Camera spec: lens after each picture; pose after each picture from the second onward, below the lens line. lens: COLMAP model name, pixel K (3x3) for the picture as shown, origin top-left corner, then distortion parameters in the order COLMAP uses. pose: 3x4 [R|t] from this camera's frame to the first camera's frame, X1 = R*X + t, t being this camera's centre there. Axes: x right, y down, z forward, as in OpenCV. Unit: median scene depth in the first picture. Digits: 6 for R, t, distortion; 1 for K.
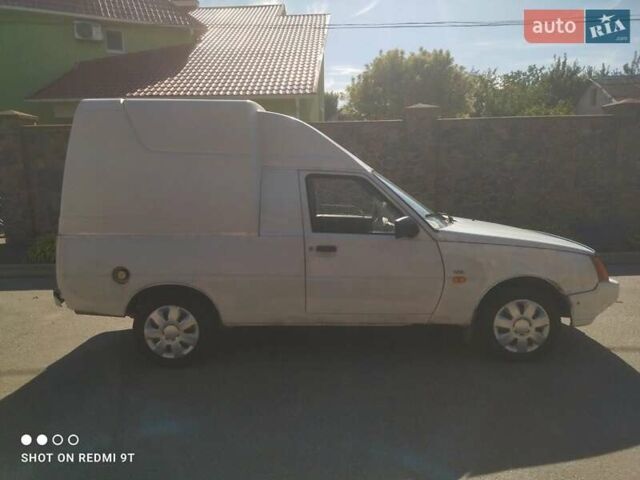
lens RADIAL K [[491.2, 0, 324.4], [0, 491.2, 233.5], [0, 0, 1]] dist [0.031768, -0.032872]
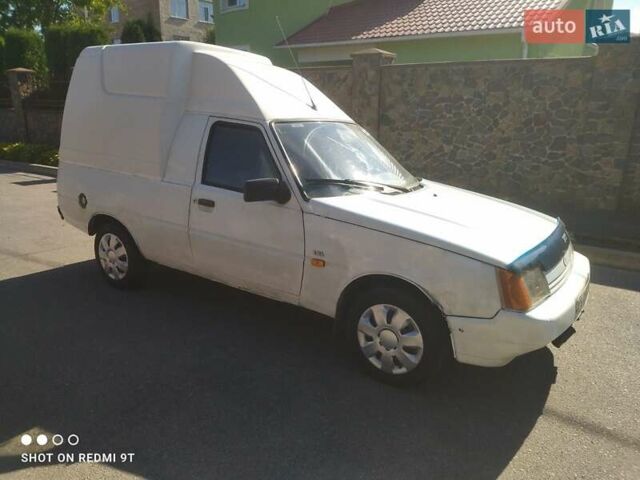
lens RADIAL K [[491.2, 0, 322.5], [0, 491.2, 244.3], [0, 0, 1]] dist [0.031768, -0.032872]
pose [[0.825524, 0.181167, -0.534499, 0.698790], [-0.110963, 0.980693, 0.161022, -0.066853], [0.553351, -0.073618, 0.829688, 0.323177]]
